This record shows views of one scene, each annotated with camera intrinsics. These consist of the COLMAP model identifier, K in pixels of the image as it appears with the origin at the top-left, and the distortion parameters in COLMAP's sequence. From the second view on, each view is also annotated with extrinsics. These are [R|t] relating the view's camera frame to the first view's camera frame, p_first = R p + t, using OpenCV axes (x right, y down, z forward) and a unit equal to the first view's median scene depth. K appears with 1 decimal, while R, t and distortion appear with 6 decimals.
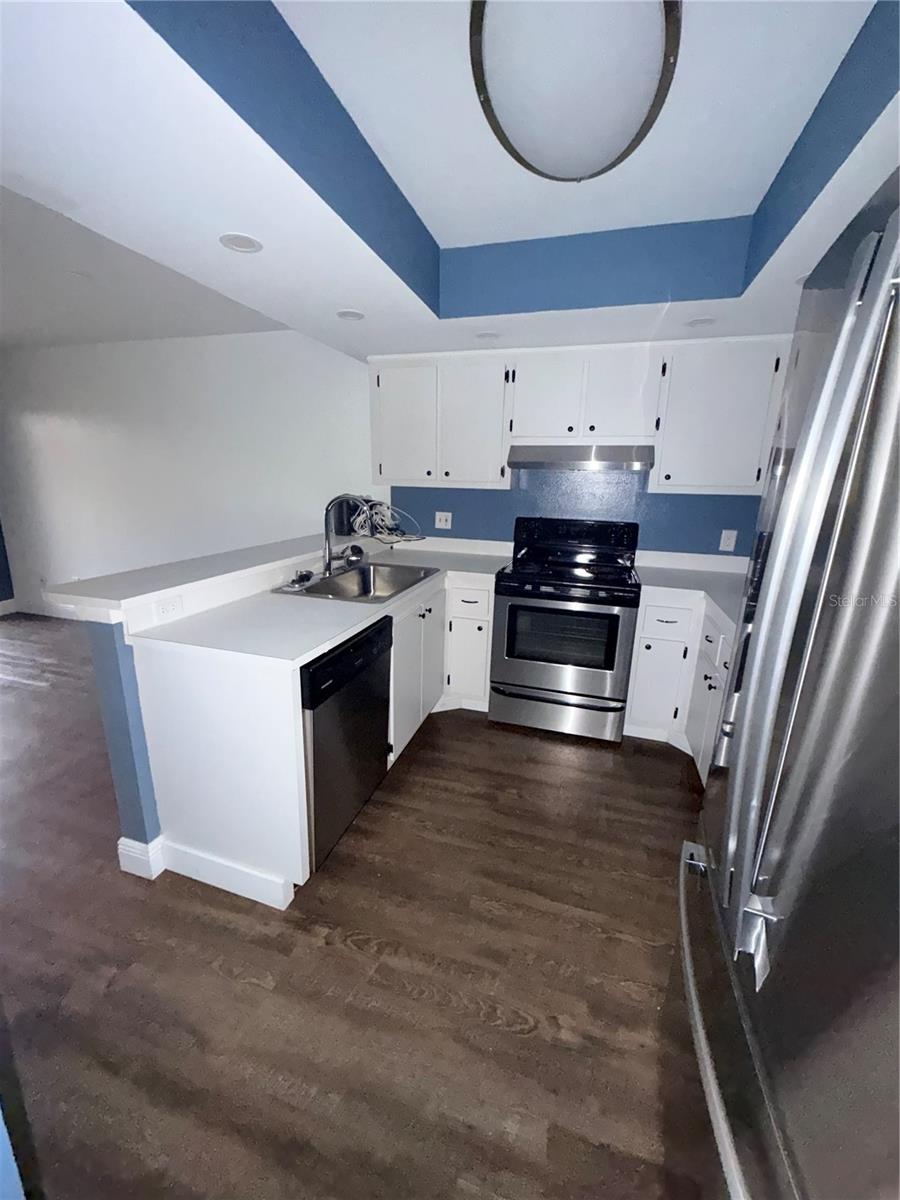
lens RADIAL K [[478.2, 0, 453.2], [0, 478.2, 597.6], [0, 0, 1]] dist [0.000956, -0.000044]
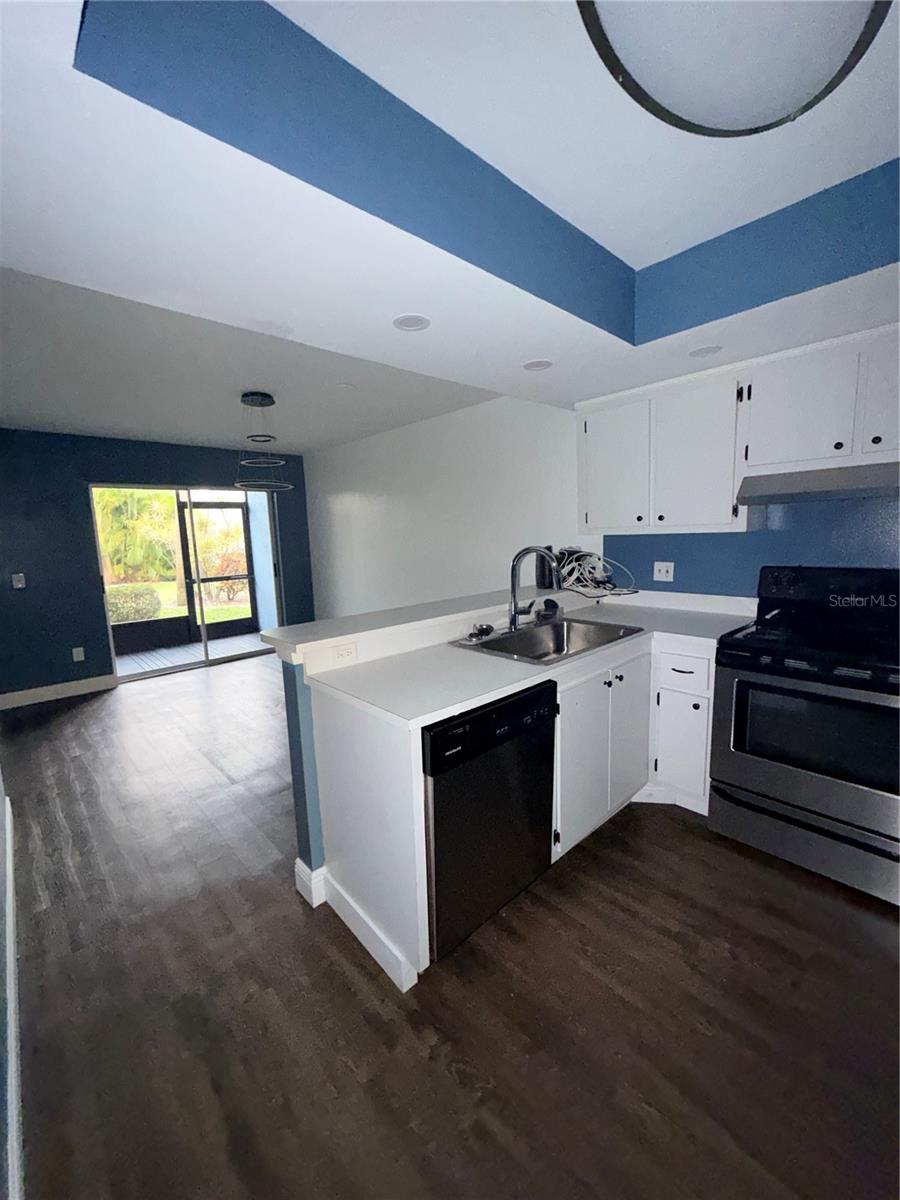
lens RADIAL K [[479.2, 0, 452.9], [0, 479.2, 597.3], [0, 0, 1]] dist [0.000989, -0.000179]
pose [[0.861724, 0.014152, -0.507180, 0.118610], [-0.069105, 0.993569, -0.089689, -0.017515], [0.502649, 0.112336, 0.857160, 0.108967]]
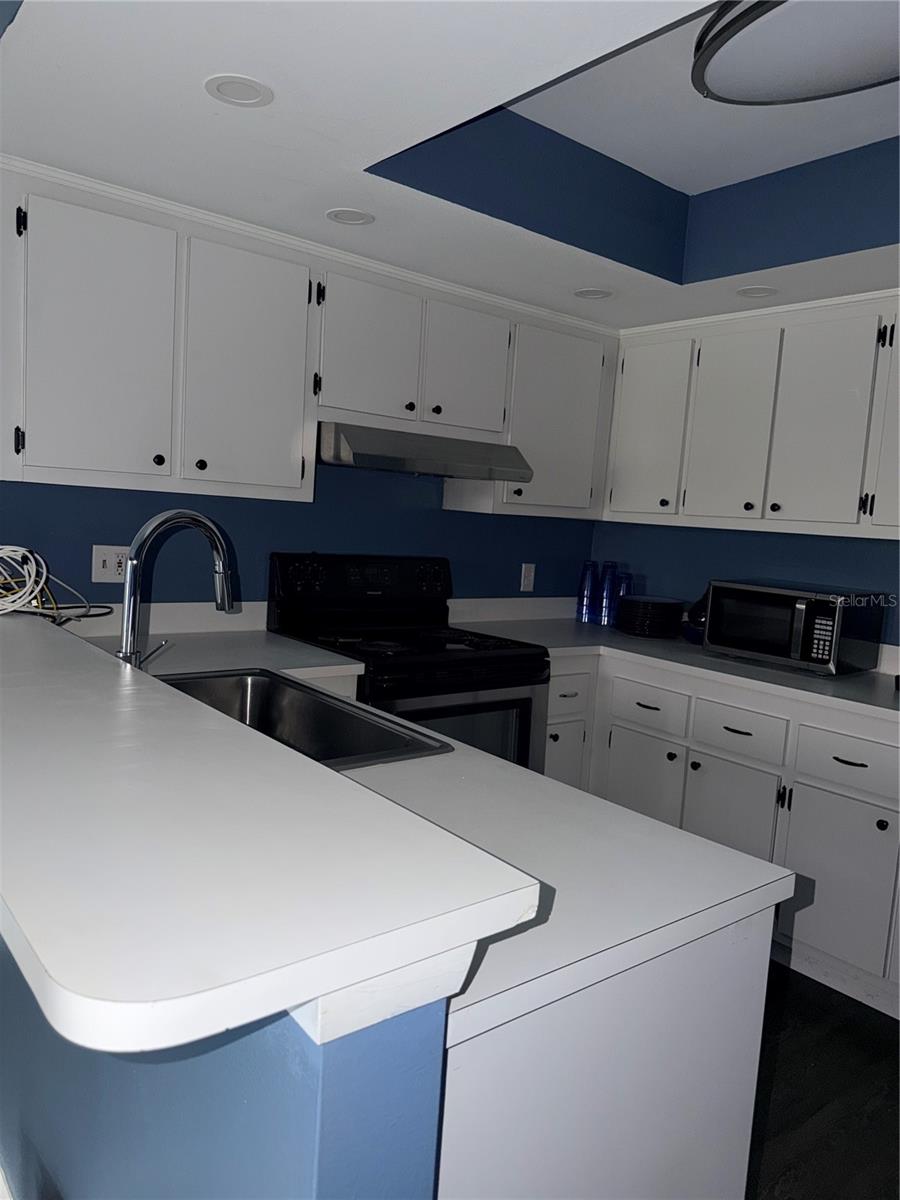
lens RADIAL K [[849.8, 0, 451.4], [0, 849.8, 601.1], [0, 0, 1]] dist [0.067727, -0.098147]
pose [[0.563289, -0.073973, 0.822942, -0.651066], [0.149388, 0.988688, -0.013381, -0.094764], [-0.812643, 0.130476, 0.567968, 0.408210]]
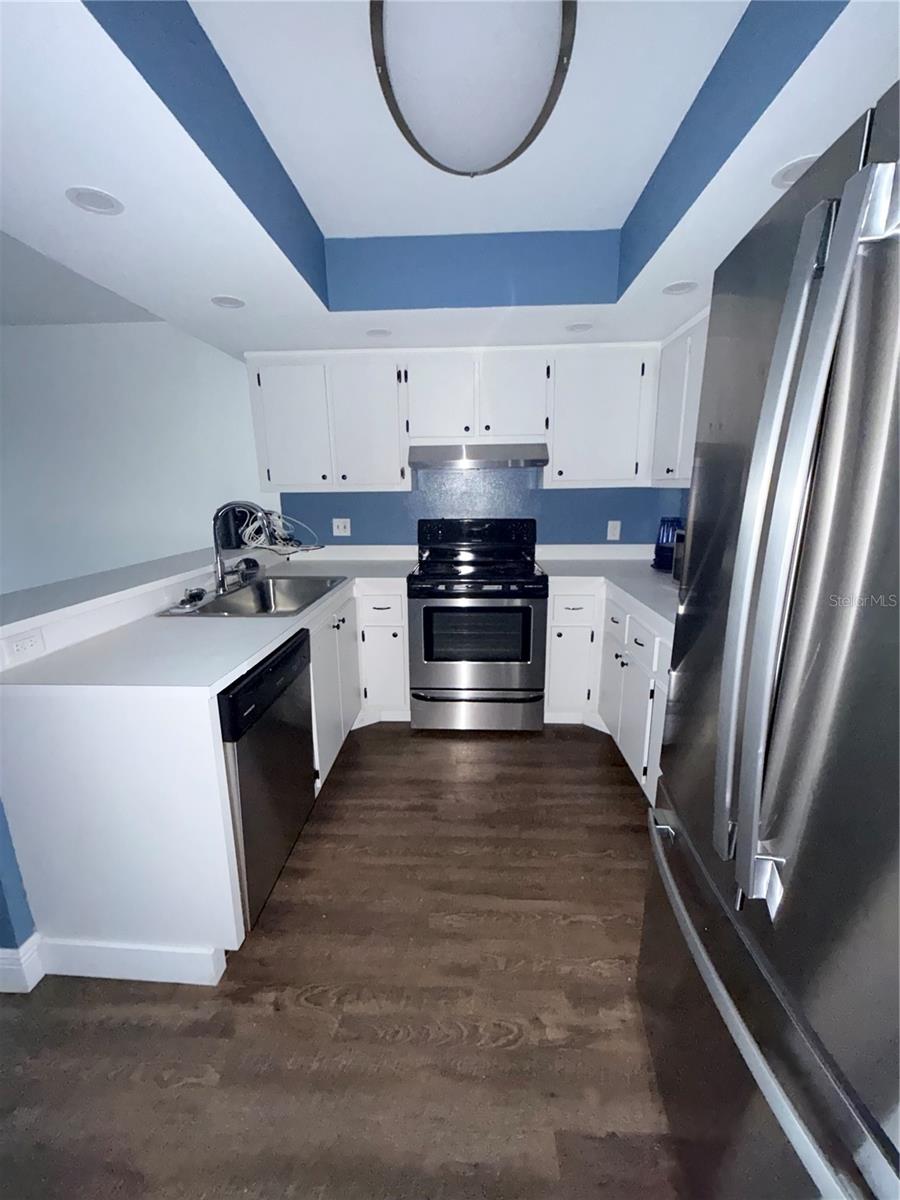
lens RADIAL K [[479.2, 0, 452.9], [0, 479.2, 597.3], [0, 0, 1]] dist [0.000989, -0.000179]
pose [[0.968334, -0.088058, 0.233611, -0.054806], [0.093544, 0.995537, -0.012487, 0.012998], [-0.231469, 0.033944, 0.972250, 0.034967]]
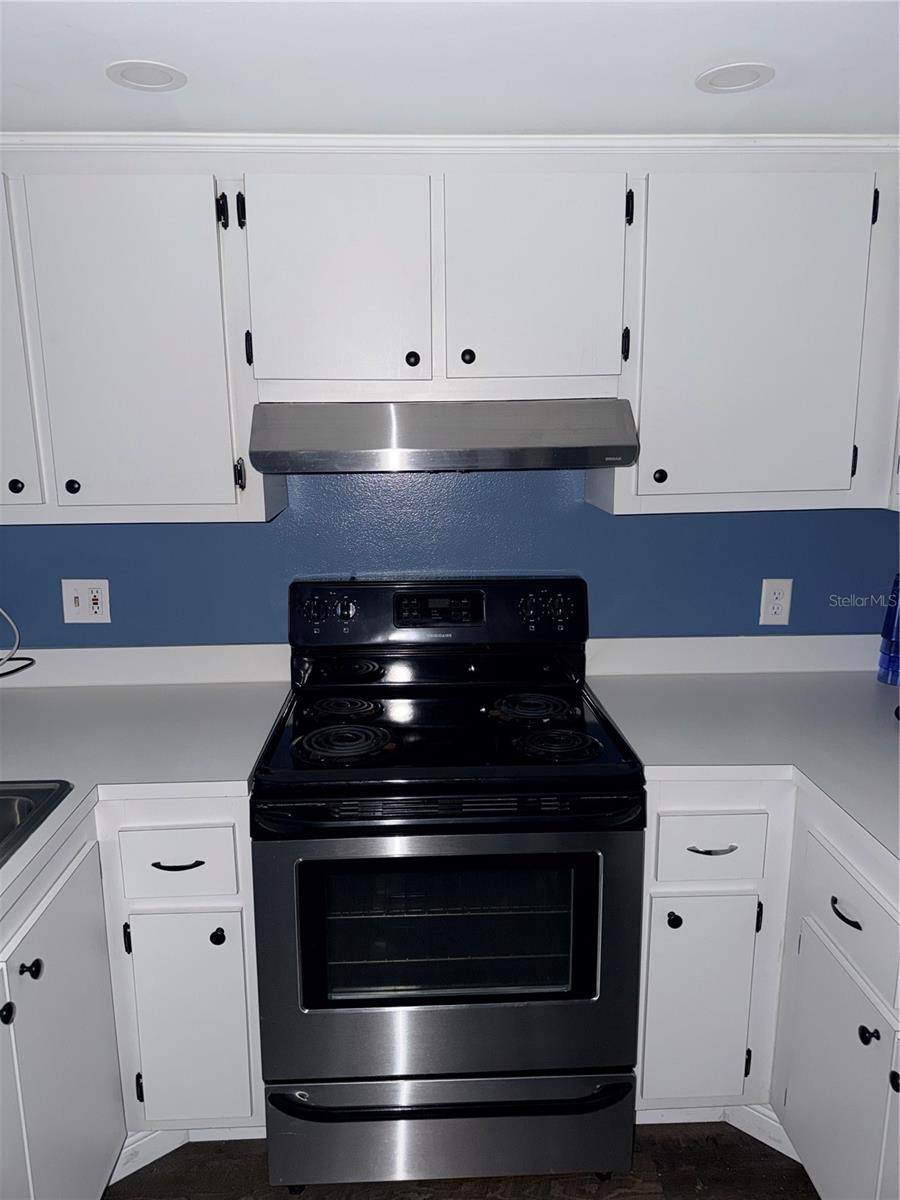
lens RADIAL K [[849.8, 0, 451.4], [0, 849.8, 601.1], [0, 0, 1]] dist [0.067727, -0.098147]
pose [[0.944101, -0.097976, 0.314760, 0.047757], [0.109733, 0.993764, -0.019804, -0.156532], [-0.310857, 0.053237, 0.948965, 0.389345]]
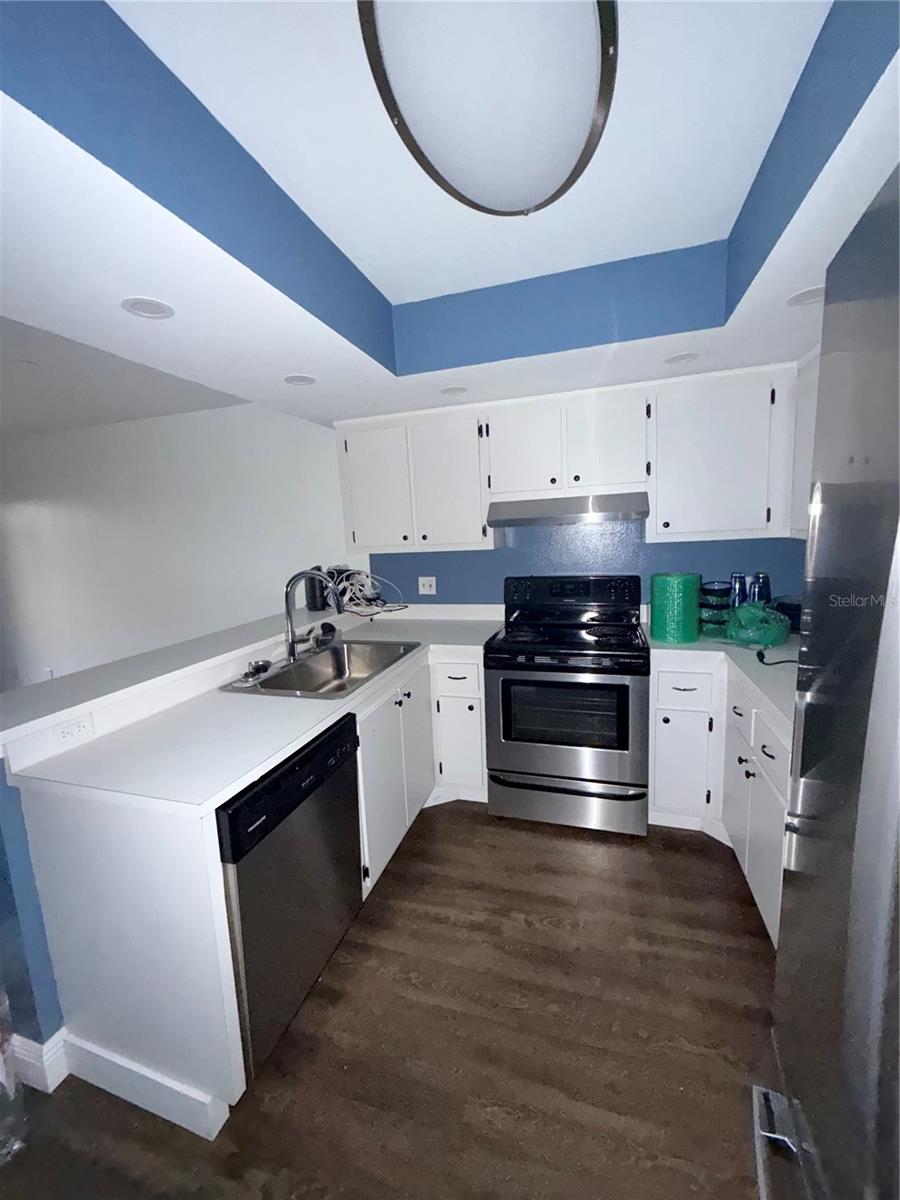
lens RADIAL K [[478.2, 0, 453.2], [0, 478.2, 597.6], [0, 0, 1]] dist [0.000956, -0.000044]
pose [[0.997482, -0.068990, -0.016451, 0.056562], [0.066839, 0.991977, -0.107306, -0.048274], [0.023722, 0.105936, 0.994090, 0.116421]]
